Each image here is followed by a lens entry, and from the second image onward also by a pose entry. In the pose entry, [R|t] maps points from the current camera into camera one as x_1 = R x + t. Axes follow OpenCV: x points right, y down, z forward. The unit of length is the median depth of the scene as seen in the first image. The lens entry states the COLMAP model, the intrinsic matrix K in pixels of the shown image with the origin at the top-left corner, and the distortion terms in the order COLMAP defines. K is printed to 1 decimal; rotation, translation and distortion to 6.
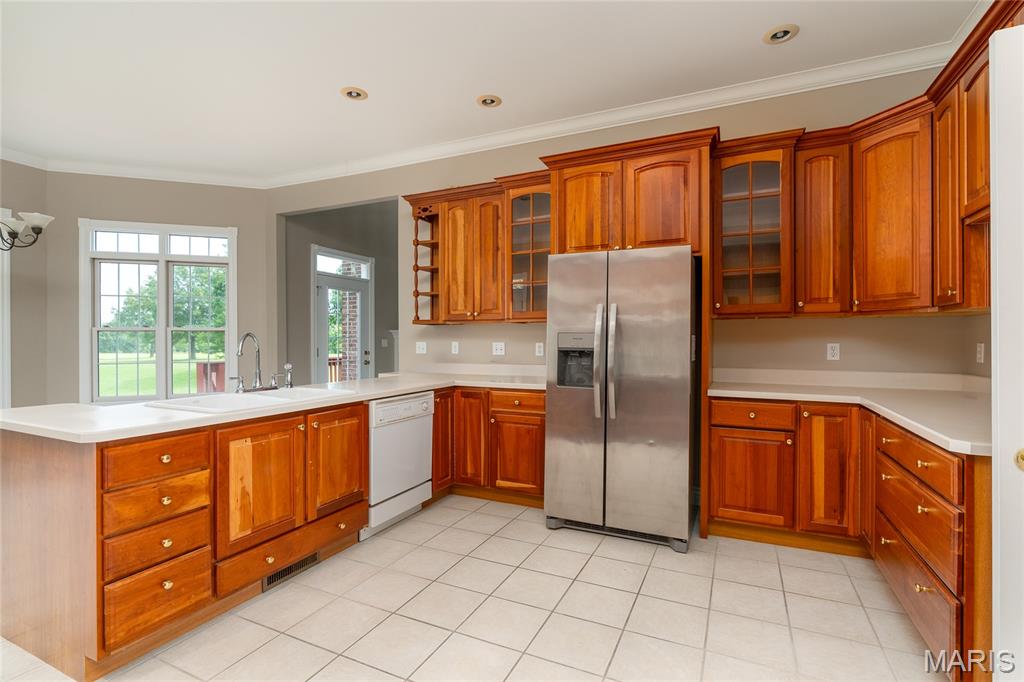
lens RADIAL K [[474.6, 0, 512.8], [0, 474.6, 341.1], [0, 0, 1]] dist [-0.005364, 0.000007]
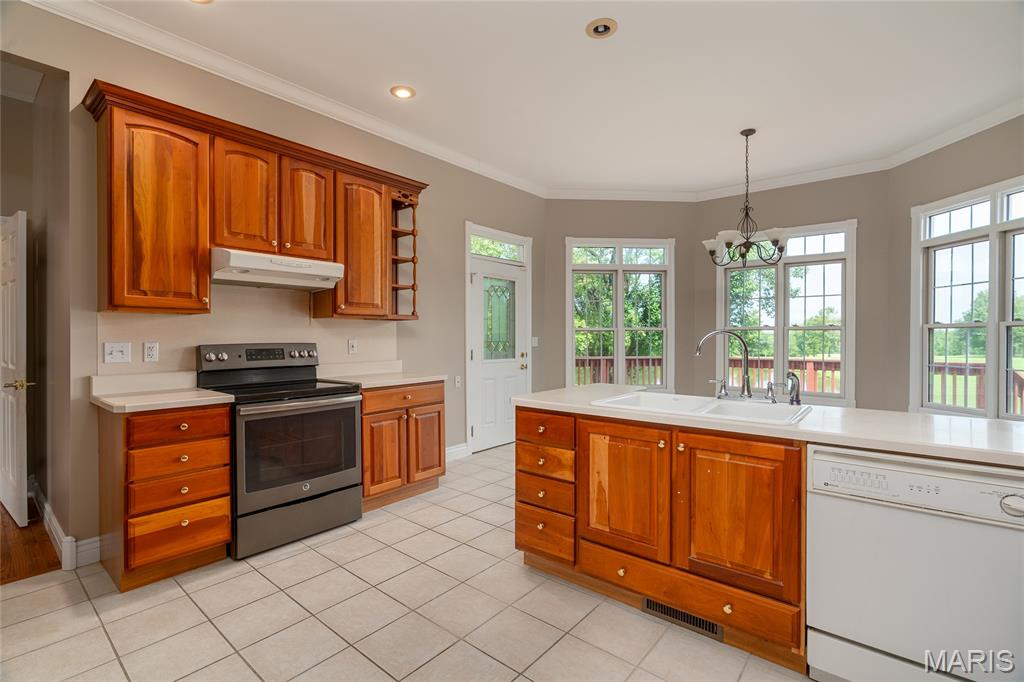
lens RADIAL K [[474.6, 0, 502.9], [0, 474.6, 336.4], [0, 0, 1]] dist [-0.005364, 0.000007]
pose [[-0.255087, 0.001975, -0.966916, 0.478142], [-0.001677, 0.999996, 0.002485, -0.010197], [0.966917, 0.002256, -0.255083, 1.048192]]
